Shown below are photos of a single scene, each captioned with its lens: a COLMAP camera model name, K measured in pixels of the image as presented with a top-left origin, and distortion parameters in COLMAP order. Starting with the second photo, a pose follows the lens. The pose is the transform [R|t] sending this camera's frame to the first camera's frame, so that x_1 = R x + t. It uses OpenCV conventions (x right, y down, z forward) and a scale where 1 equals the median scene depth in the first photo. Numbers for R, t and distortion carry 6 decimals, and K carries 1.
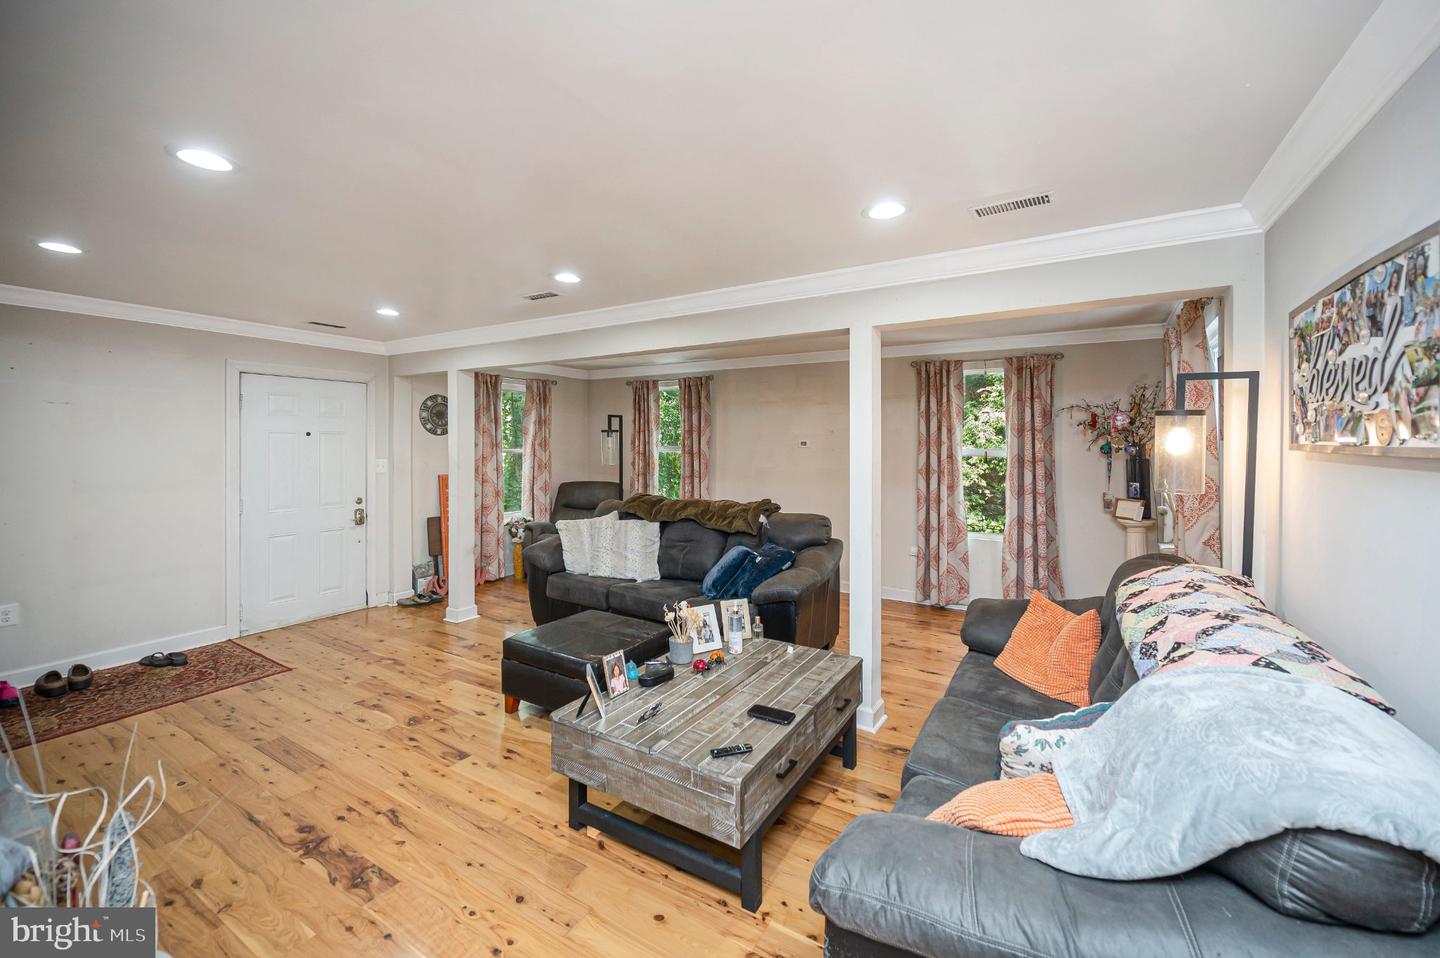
lens RADIAL K [[588.1, 0, 722.8], [0, 588.1, 446.8], [0, 0, 1]] dist [-0.000945, 0.000564]
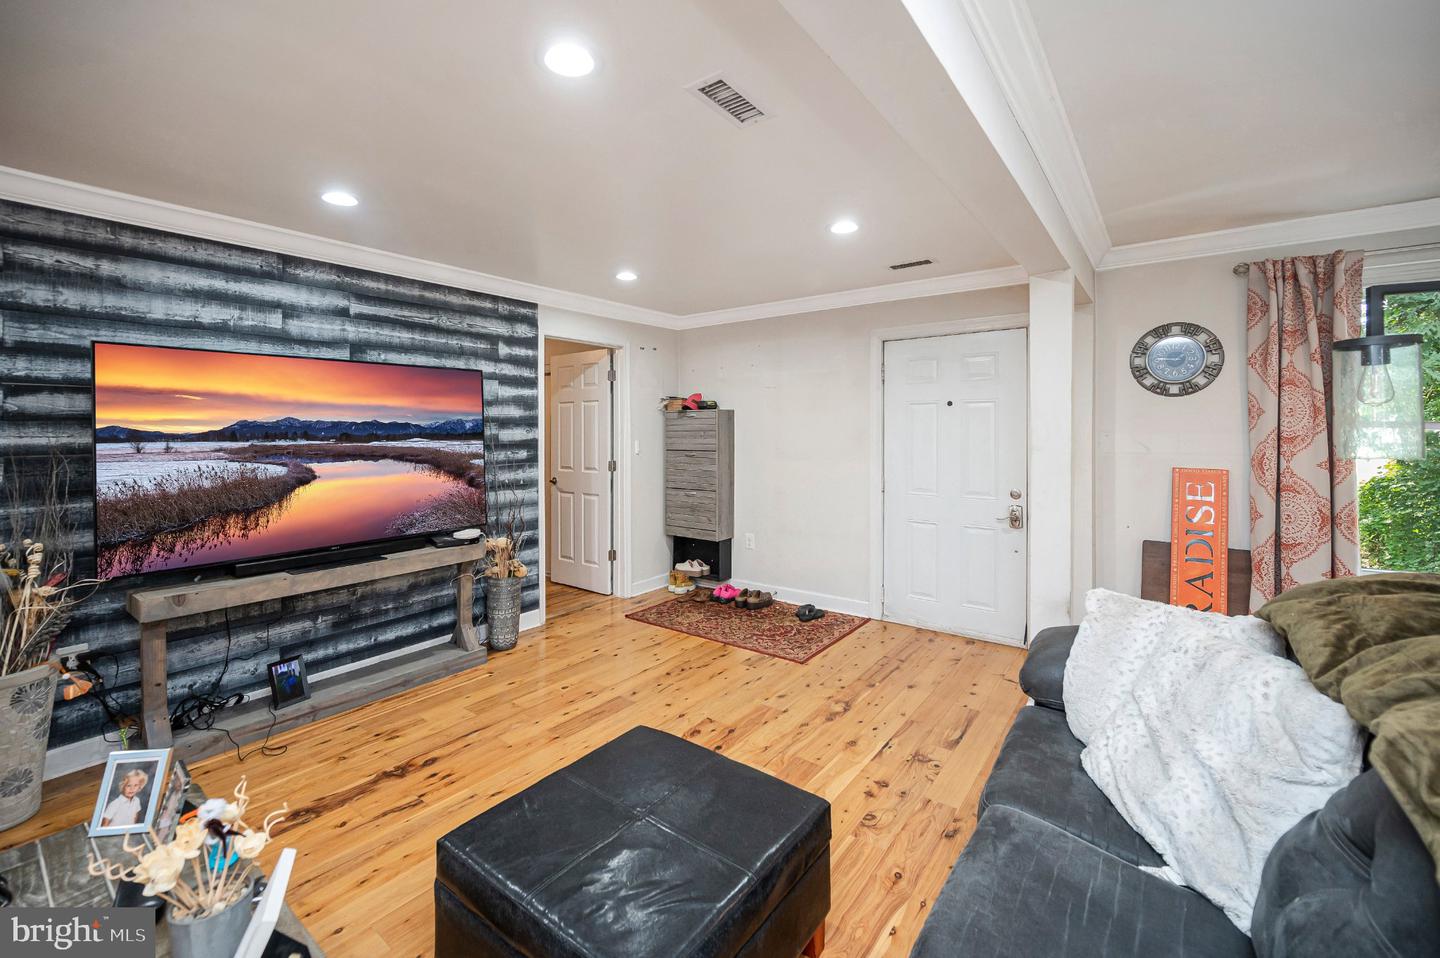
lens RADIAL K [[588.1, 0, 691.9], [0, 588.1, 436.7], [0, 0, 1]] dist [-0.000945, 0.000564]
pose [[-0.112882, 0.011490, -0.993542, 0.194082], [0.000554, 0.999934, 0.011501, 0.018797], [0.993608, 0.000748, -0.112881, 0.979701]]
